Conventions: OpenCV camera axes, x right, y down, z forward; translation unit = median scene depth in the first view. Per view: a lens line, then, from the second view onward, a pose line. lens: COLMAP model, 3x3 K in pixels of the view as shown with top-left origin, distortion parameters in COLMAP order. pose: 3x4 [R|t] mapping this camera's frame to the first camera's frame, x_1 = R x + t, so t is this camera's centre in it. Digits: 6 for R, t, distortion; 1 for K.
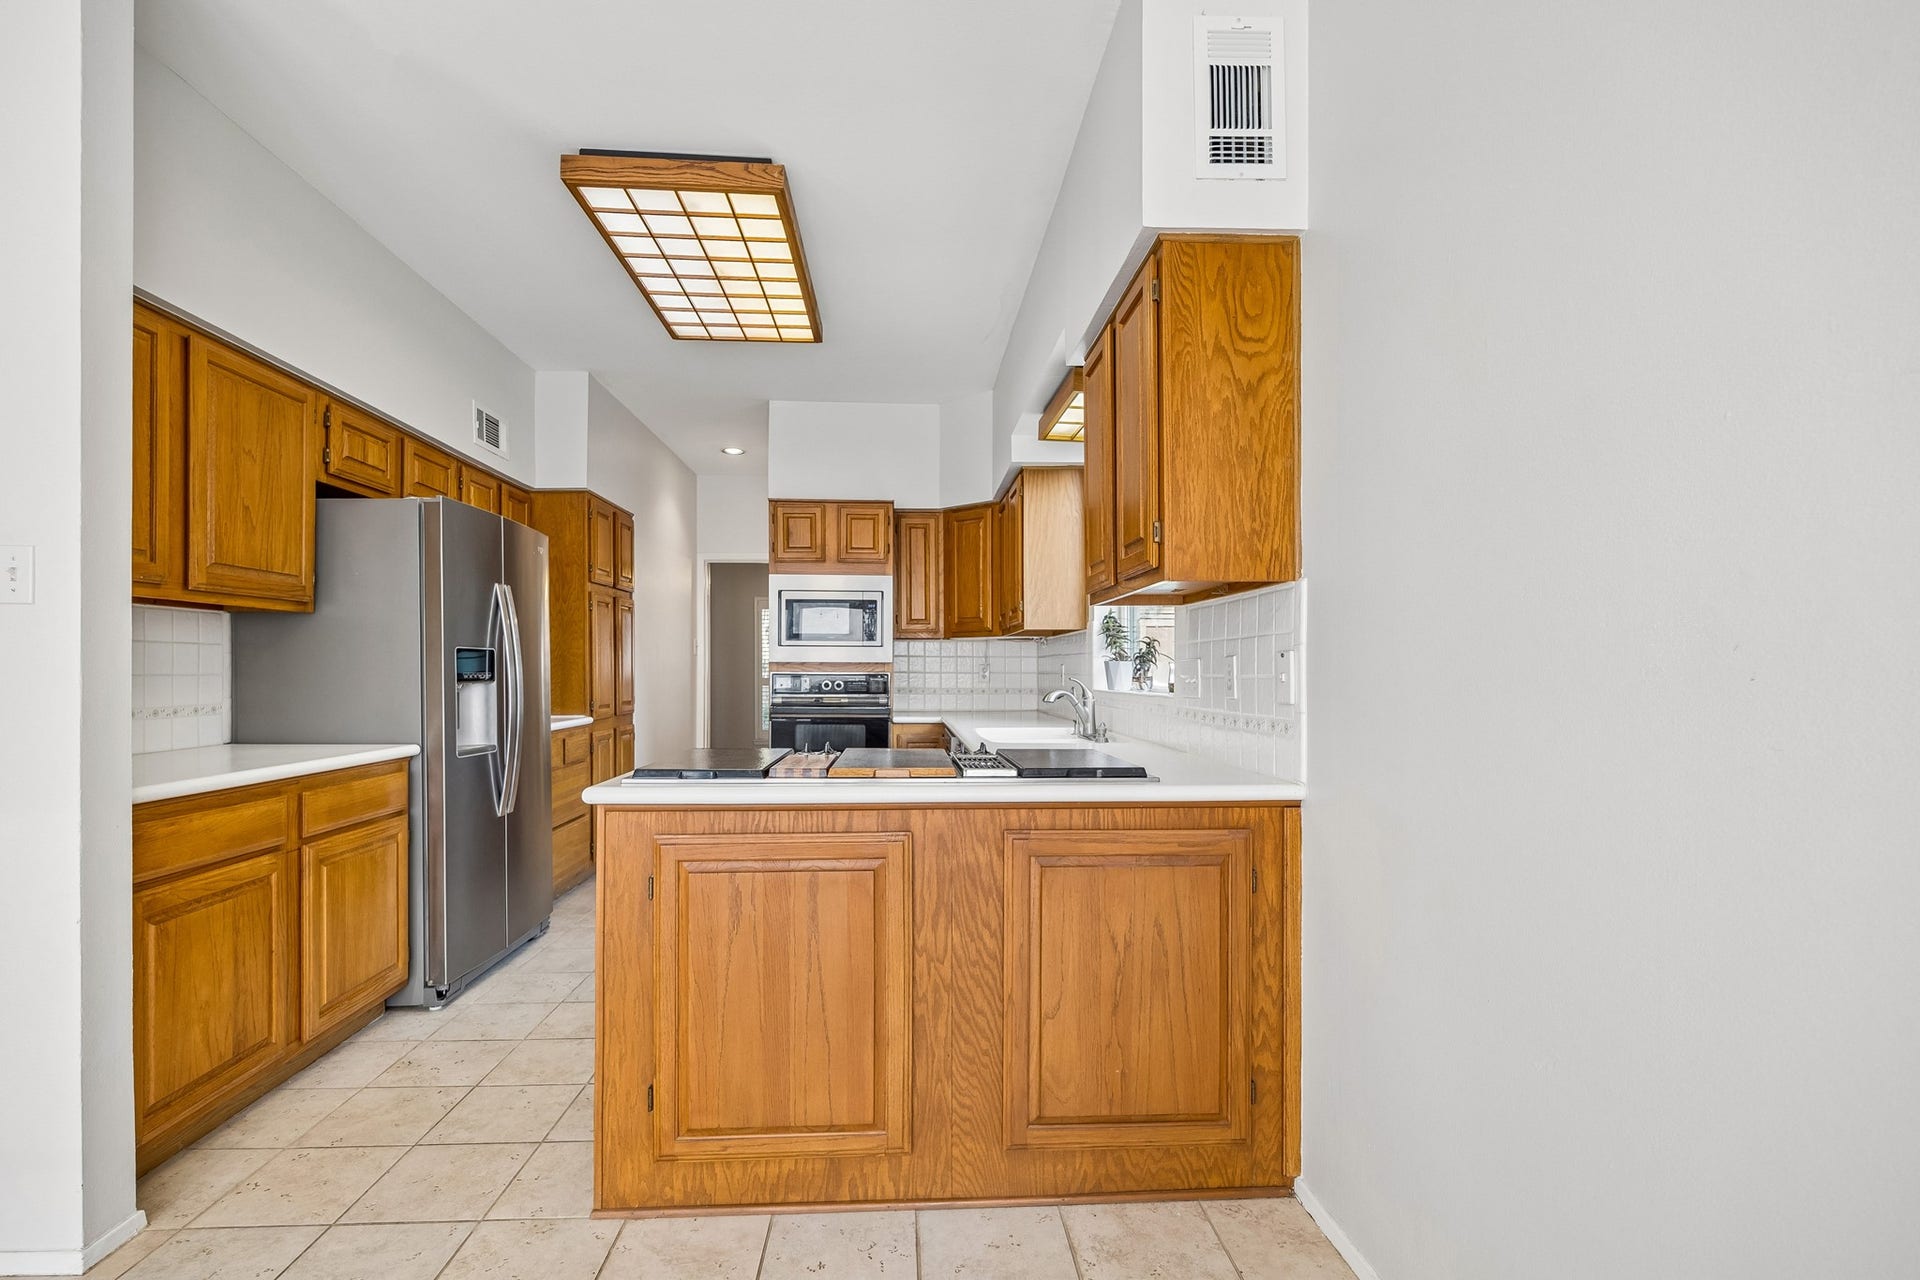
lens RADIAL K [[880.6, 0, 952.3], [0, 880.6, 670.2], [0, 0, 1]] dist [-0.003676, 0.000257]
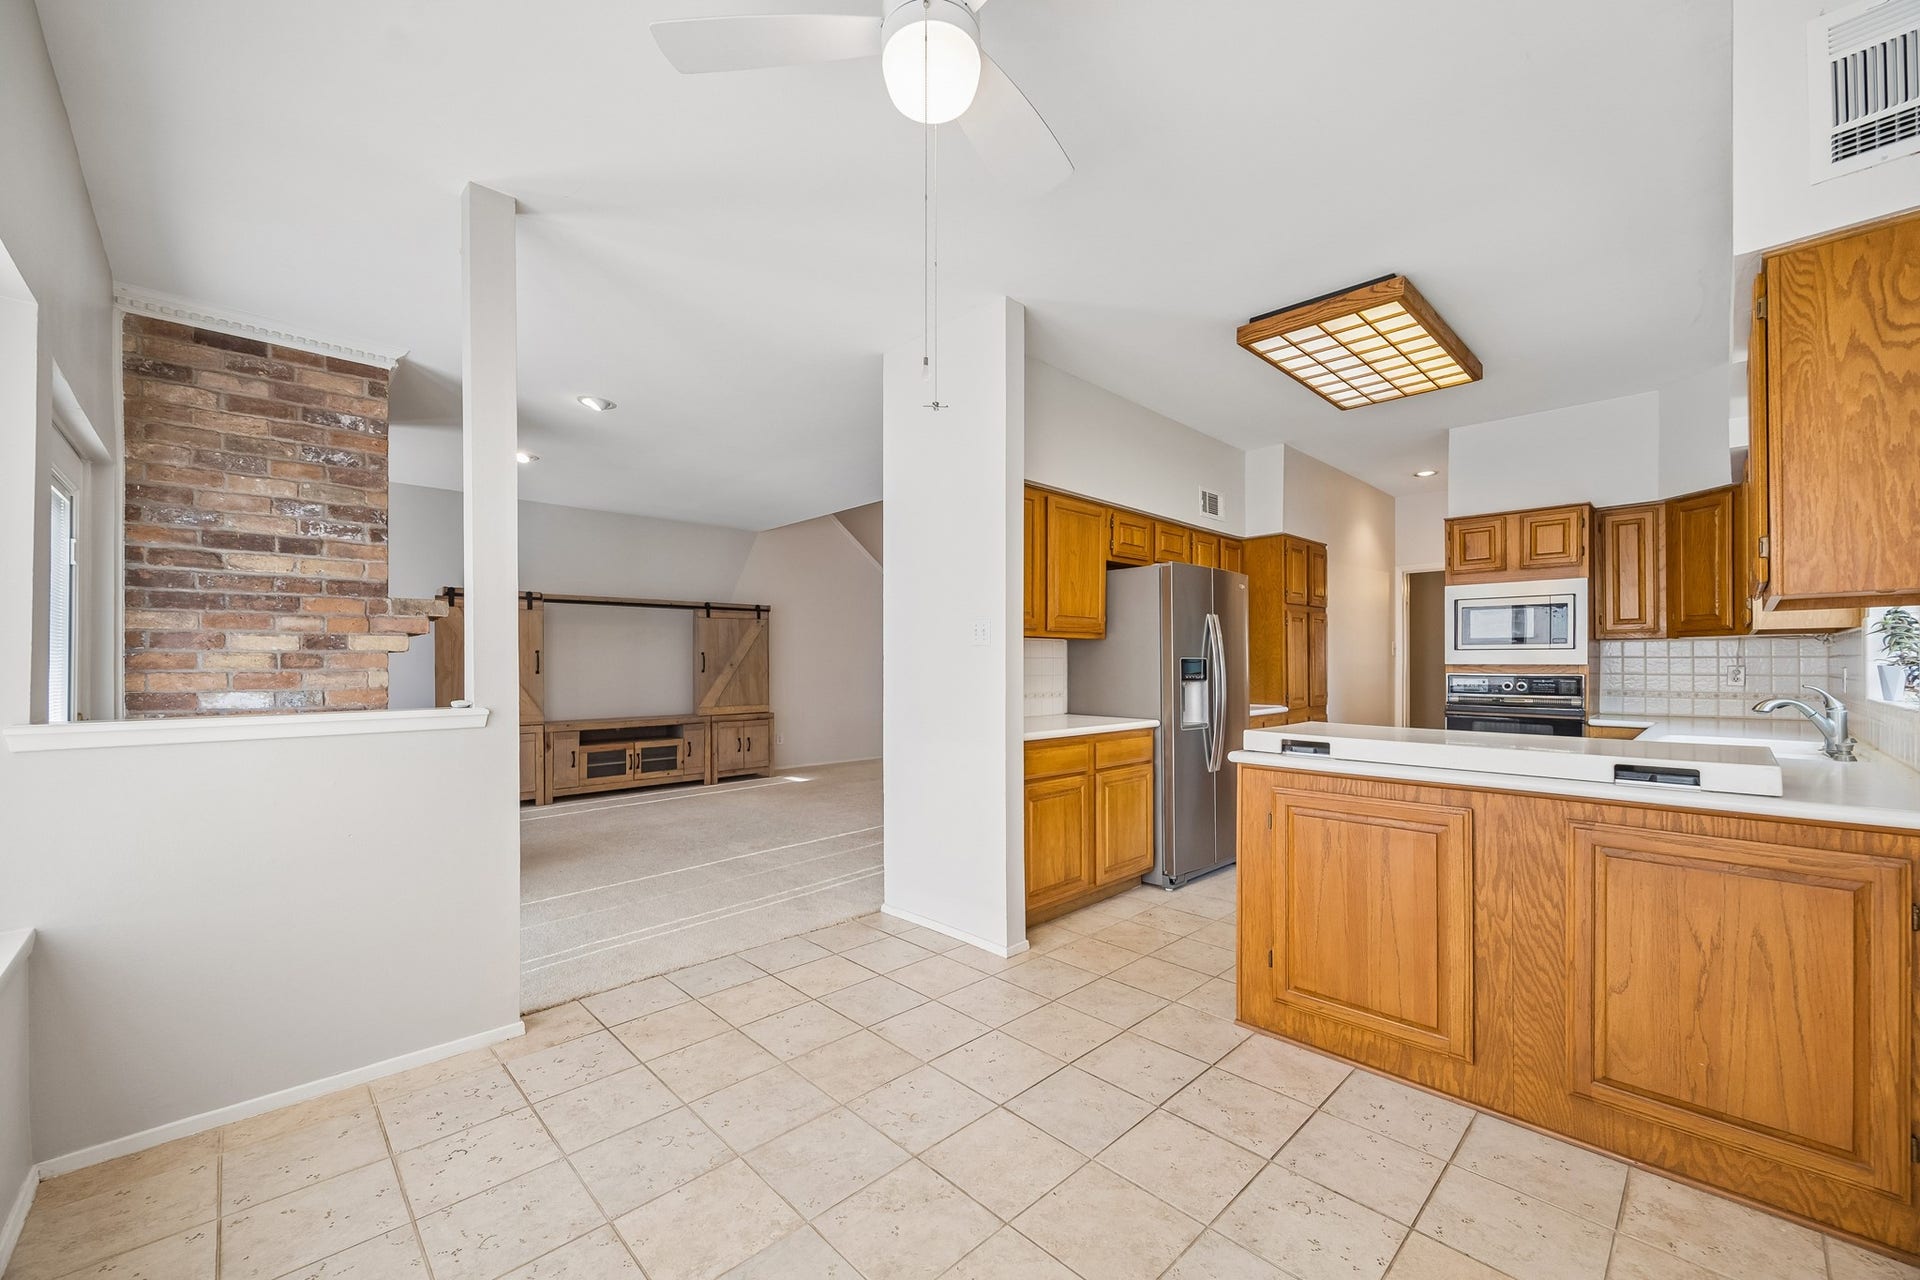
lens RADIAL K [[748.0, 0, 963.3], [0, 748.0, 659.3], [0, 0, 1]] dist [-0.000076, 0.000005]
pose [[0.664674, -0.005666, -0.747112, 0.239230], [-0.000673, 0.999966, -0.008182, -0.019552], [0.747133, 0.005941, 0.664648, -0.230764]]
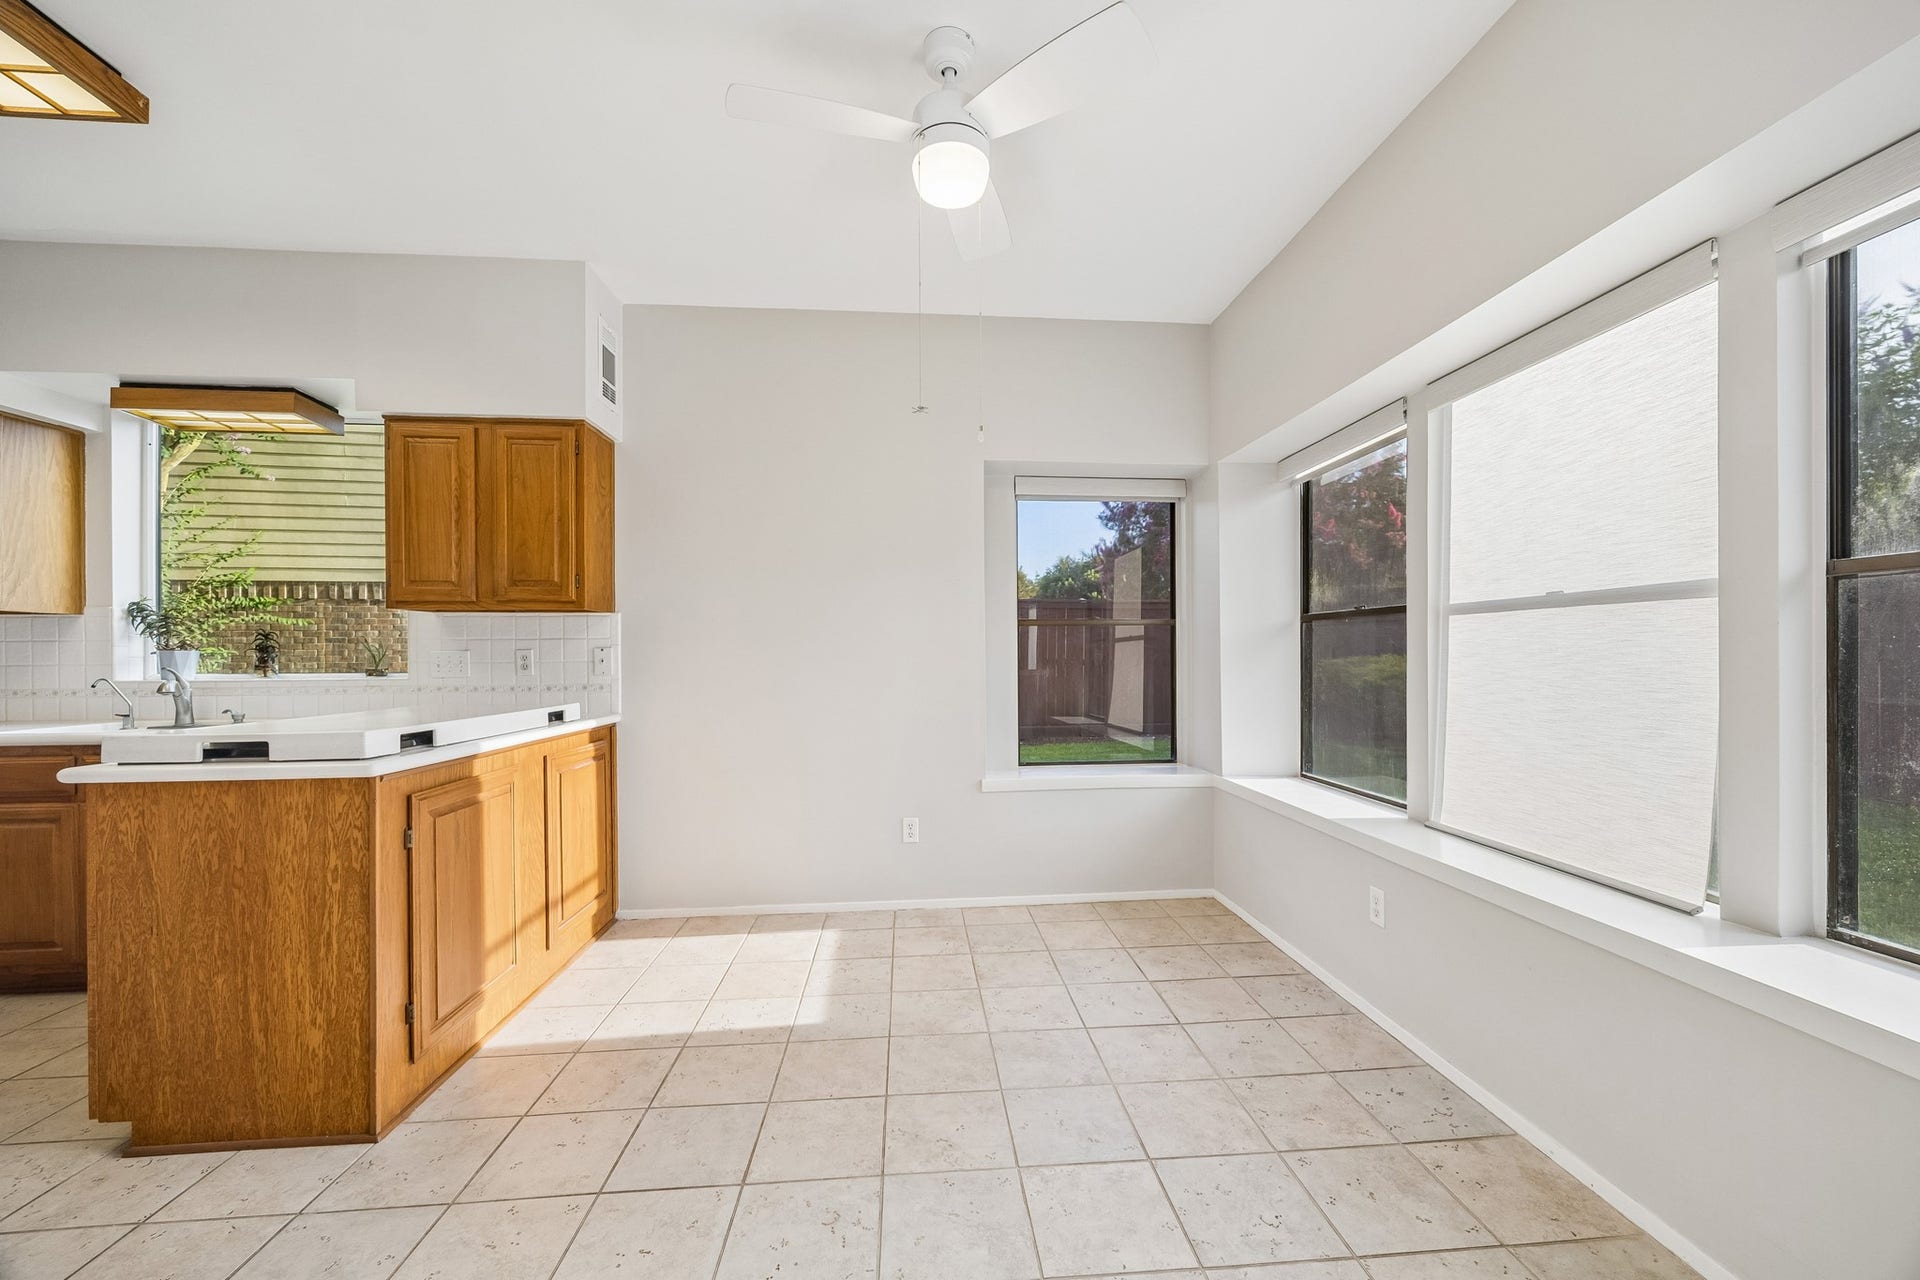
lens RADIAL K [[748.0, 0, 963.3], [0, 748.0, 659.3], [0, 0, 1]] dist [-0.000076, 0.000005]
pose [[-0.029440, -0.004300, 0.999557, -1.220014], [0.002519, 0.999987, 0.004376, -0.002711], [-0.999563, 0.002647, -0.029429, 0.236230]]
